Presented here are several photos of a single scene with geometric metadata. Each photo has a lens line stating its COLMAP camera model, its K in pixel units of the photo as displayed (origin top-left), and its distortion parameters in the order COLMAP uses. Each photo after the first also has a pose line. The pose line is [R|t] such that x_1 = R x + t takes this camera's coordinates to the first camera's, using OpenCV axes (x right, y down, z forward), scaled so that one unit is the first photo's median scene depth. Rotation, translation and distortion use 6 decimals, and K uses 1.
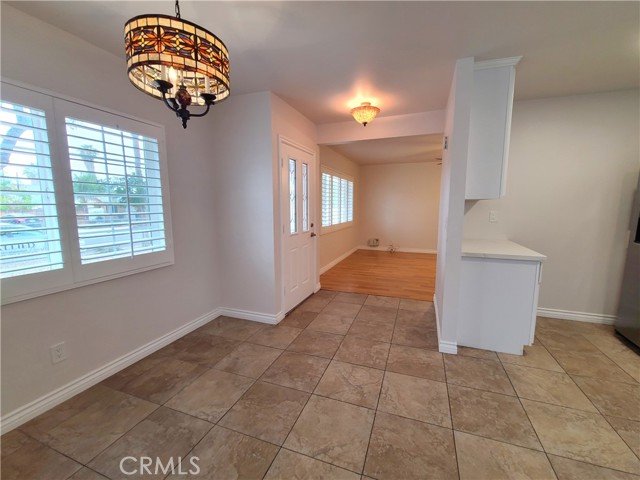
lens RADIAL K [[272.0, 0, 317.7], [0, 272.0, 240.1], [0, 0, 1]] dist [0.011224, -0.007015]
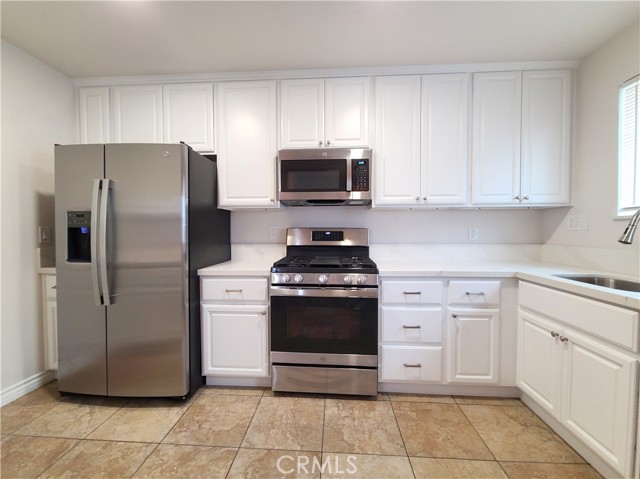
lens RADIAL K [[269.6, 0, 303.9], [0, 269.6, 235.9], [0, 0, 1]] dist [-0.001343, -0.000276]
pose [[-0.297069, -0.020129, 0.954644, 0.310332], [0.125125, 0.990336, 0.059818, -0.024318], [-0.946622, 0.137220, -0.291679, 0.635847]]
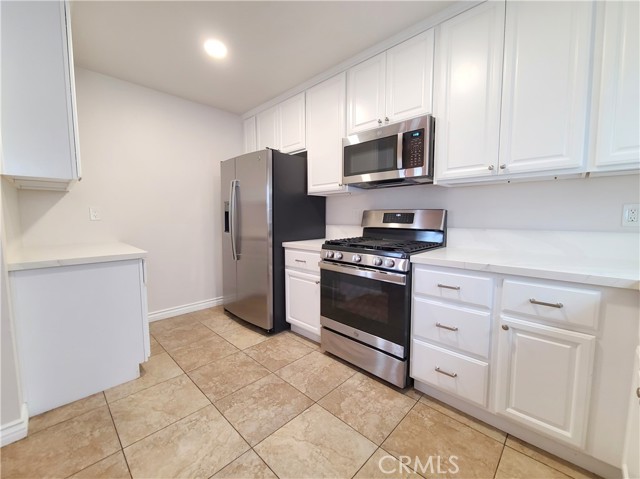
lens RADIAL K [[264.7, 0, 321.8], [0, 264.7, 237.5], [0, 0, 1]] dist [-0.000508, -0.000134]
pose [[0.395955, -0.073768, 0.915302, 0.271921], [0.120970, 0.992271, 0.027640, 0.054253], [-0.910267, 0.099780, 0.401819, 0.149142]]
